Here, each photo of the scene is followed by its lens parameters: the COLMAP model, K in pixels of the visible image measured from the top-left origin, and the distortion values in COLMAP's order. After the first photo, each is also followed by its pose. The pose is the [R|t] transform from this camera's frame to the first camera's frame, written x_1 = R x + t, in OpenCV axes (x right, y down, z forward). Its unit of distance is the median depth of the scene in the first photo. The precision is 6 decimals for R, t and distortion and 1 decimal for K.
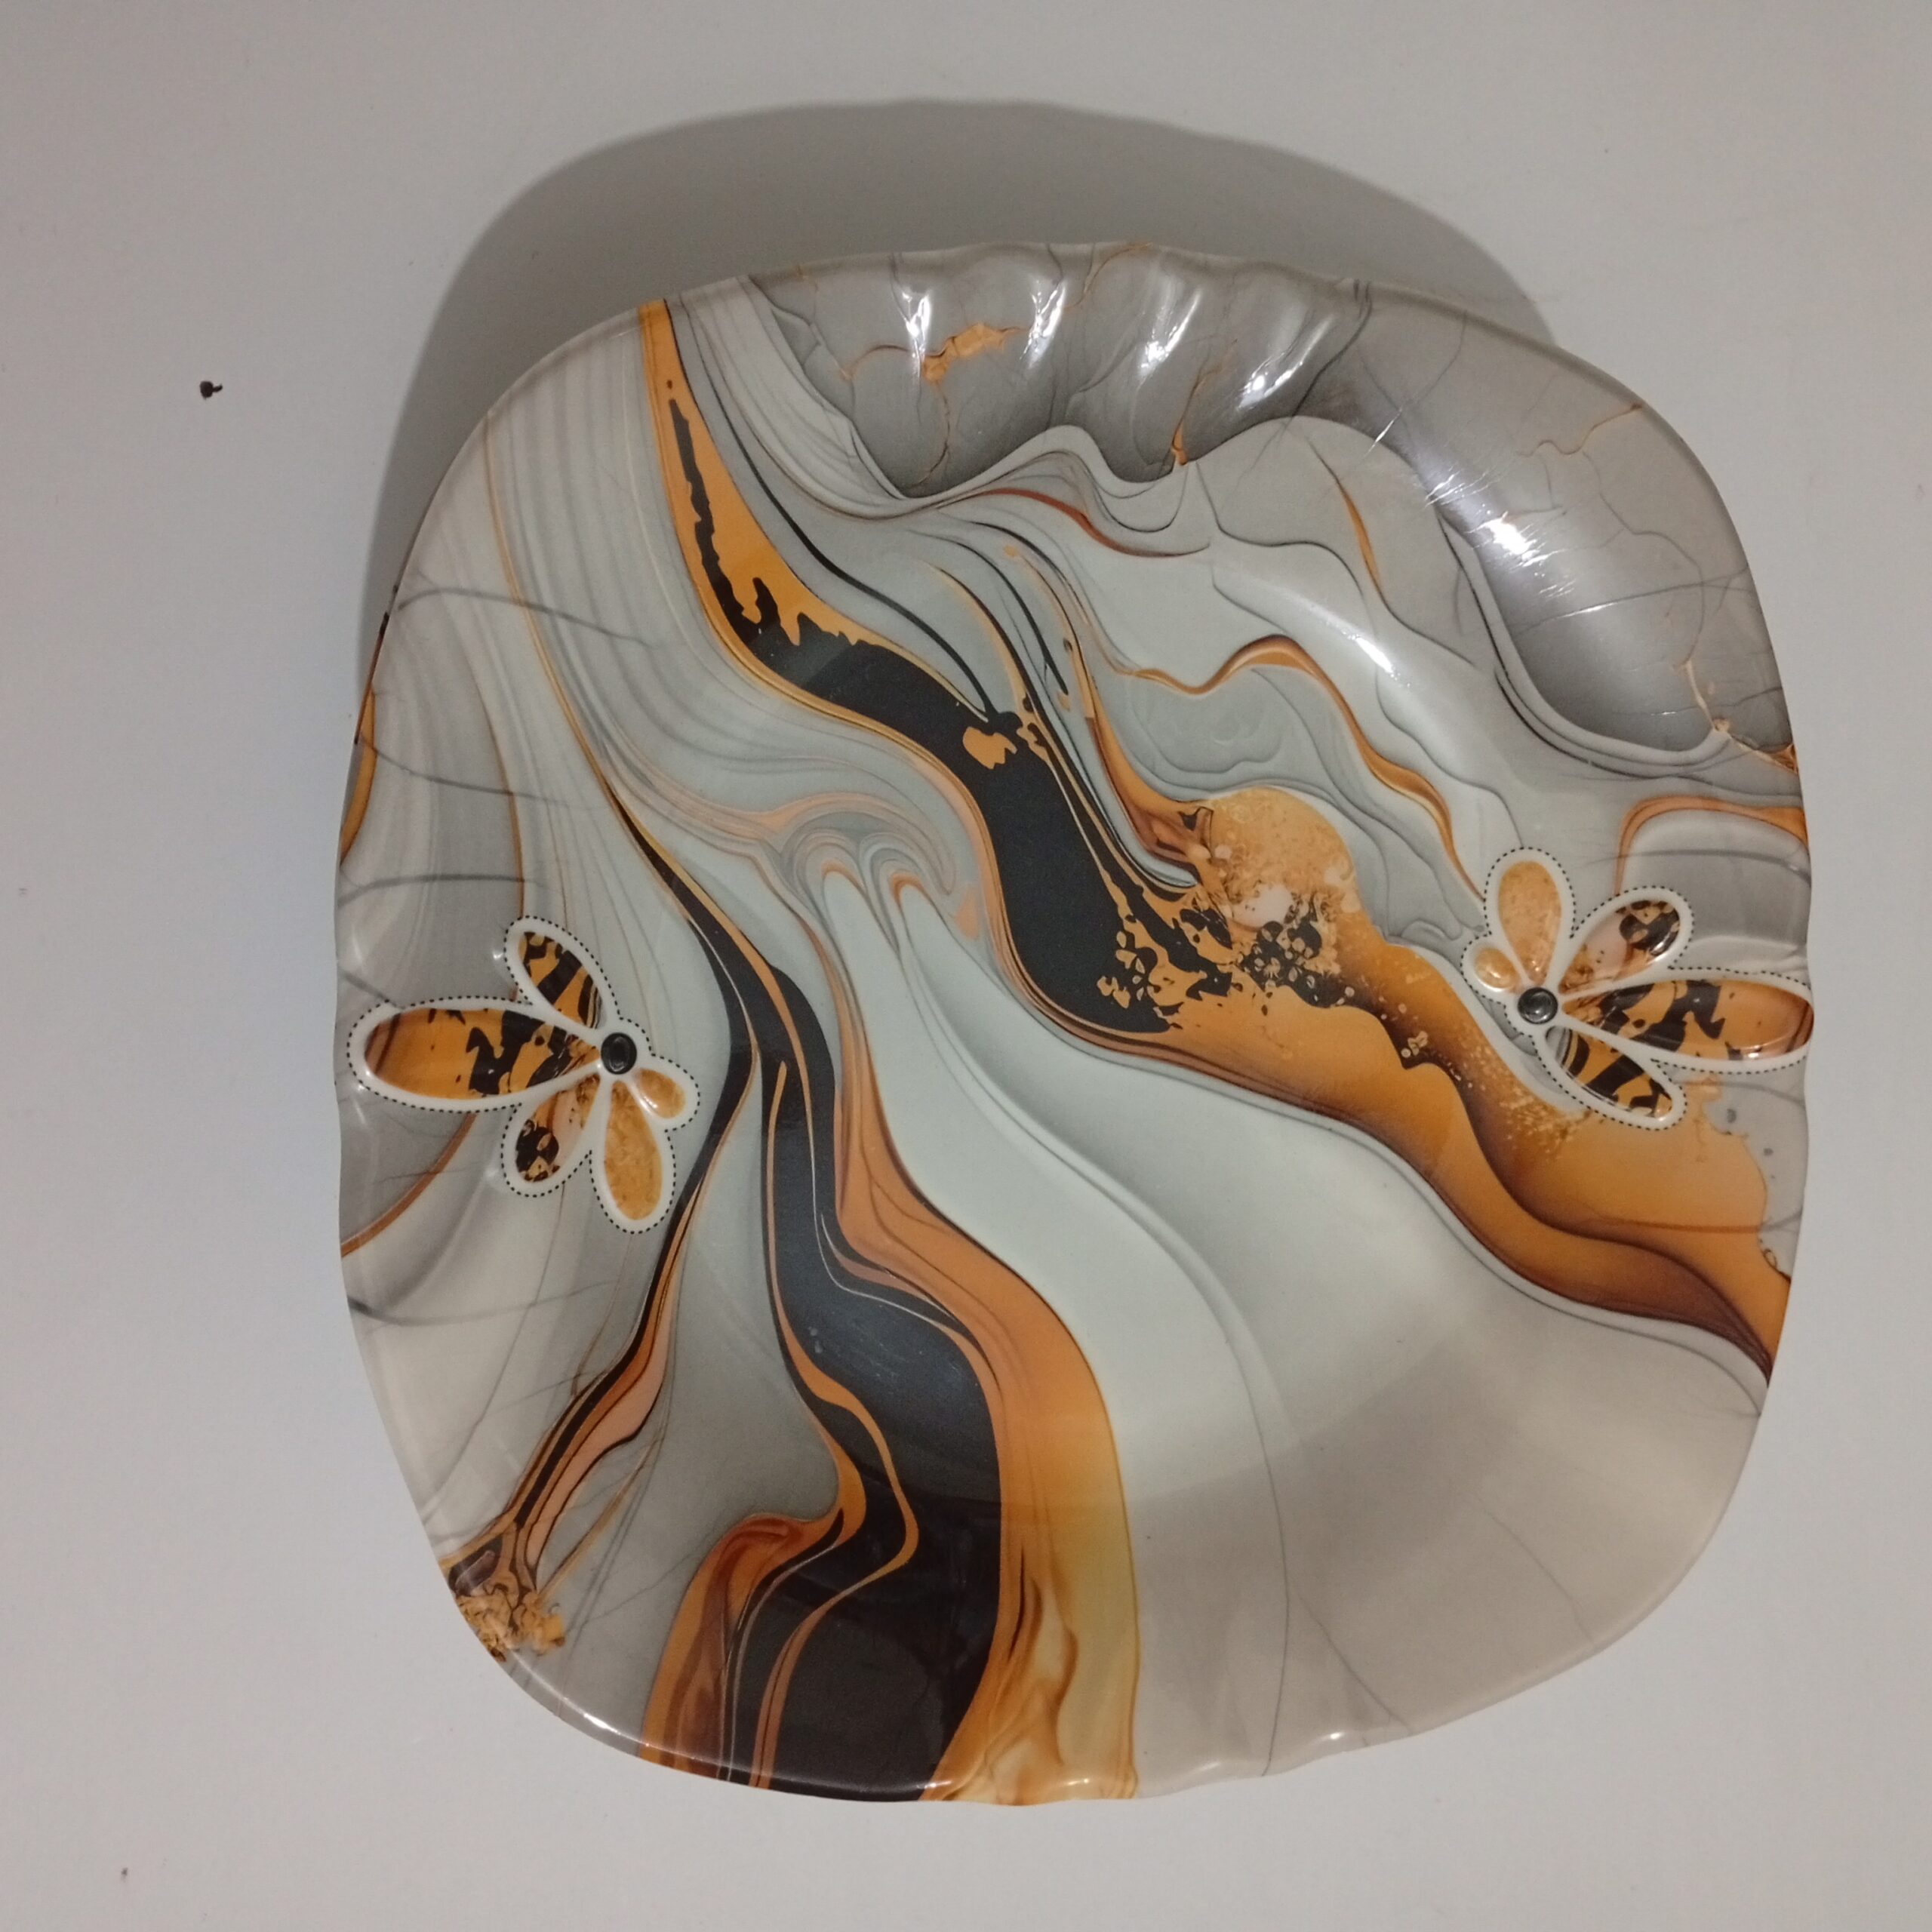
lens RADIAL K [[2046.7, 0, 970.9], [0, 2046.7, 968.0], [0, 0, 1]] dist [0.192664, -0.497274]
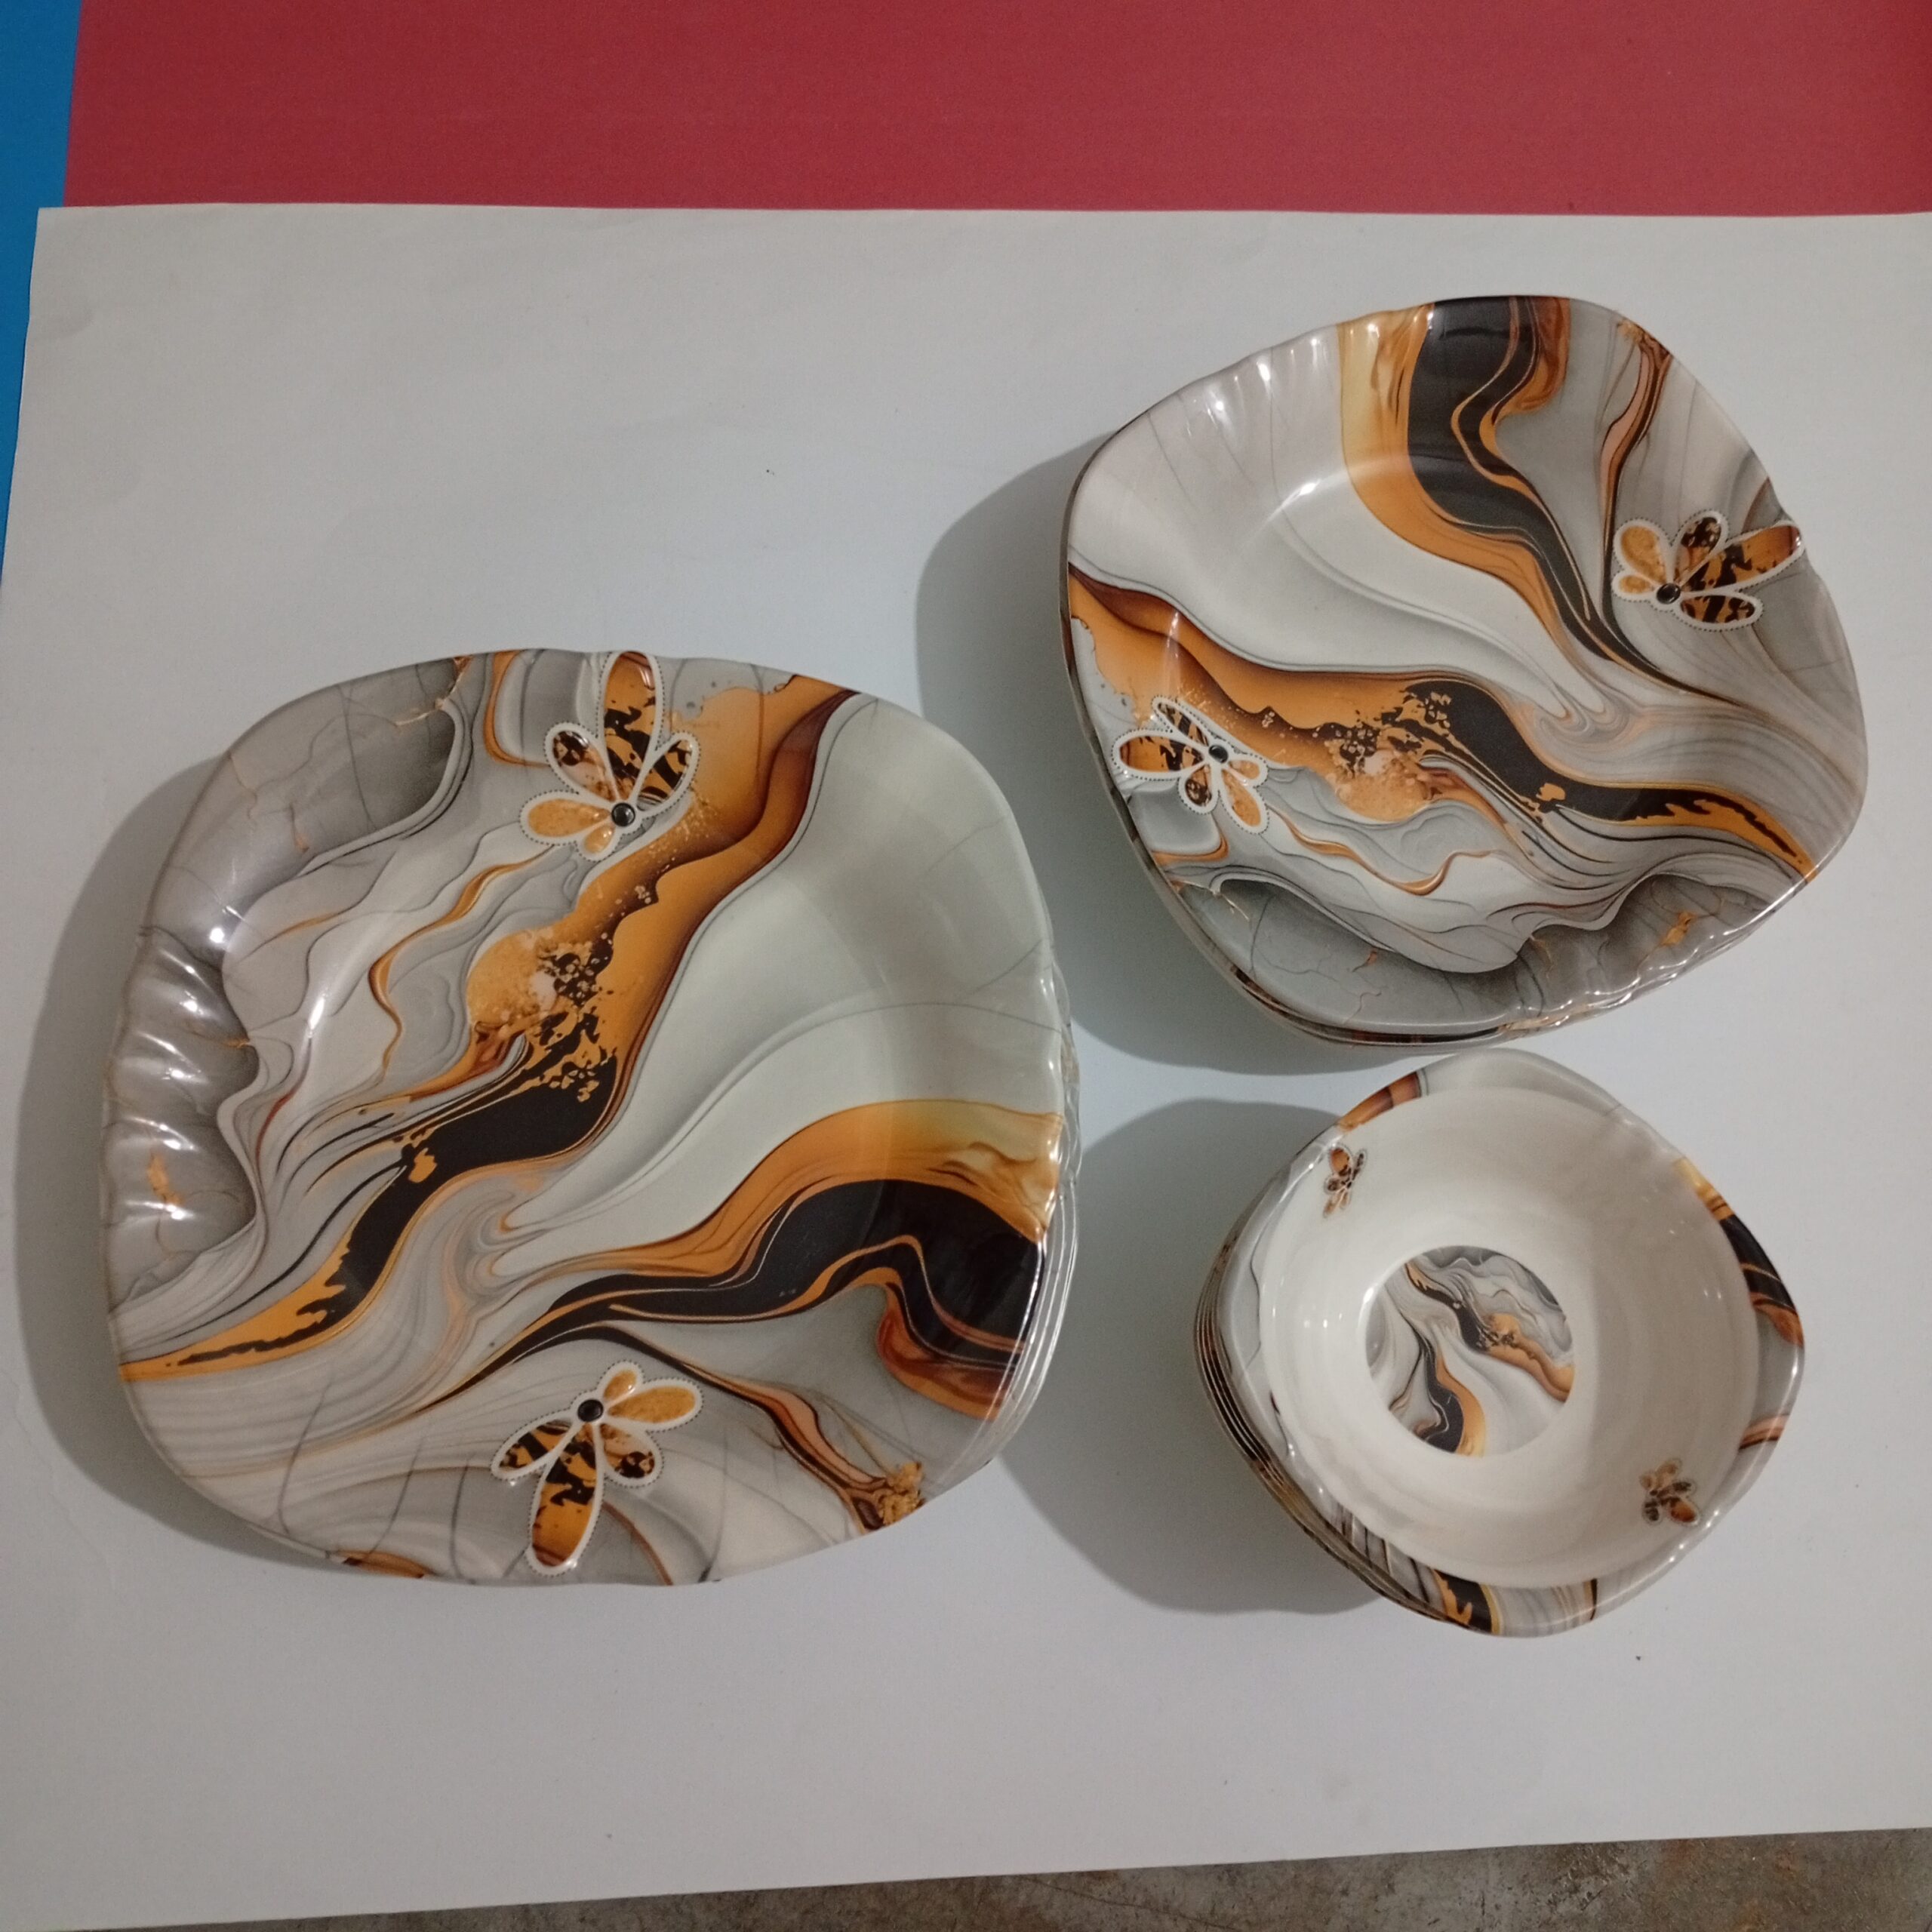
lens RADIAL K [[2046.7, 0, 970.9], [0, 2046.7, 968.0], [0, 0, 1]] dist [0.192664, -0.497274]
pose [[0.051875, -0.998604, -0.009921, 0.196168], [0.998548, 0.052012, -0.014054, 0.325025], [0.014550, -0.009177, 0.999852, -0.586064]]
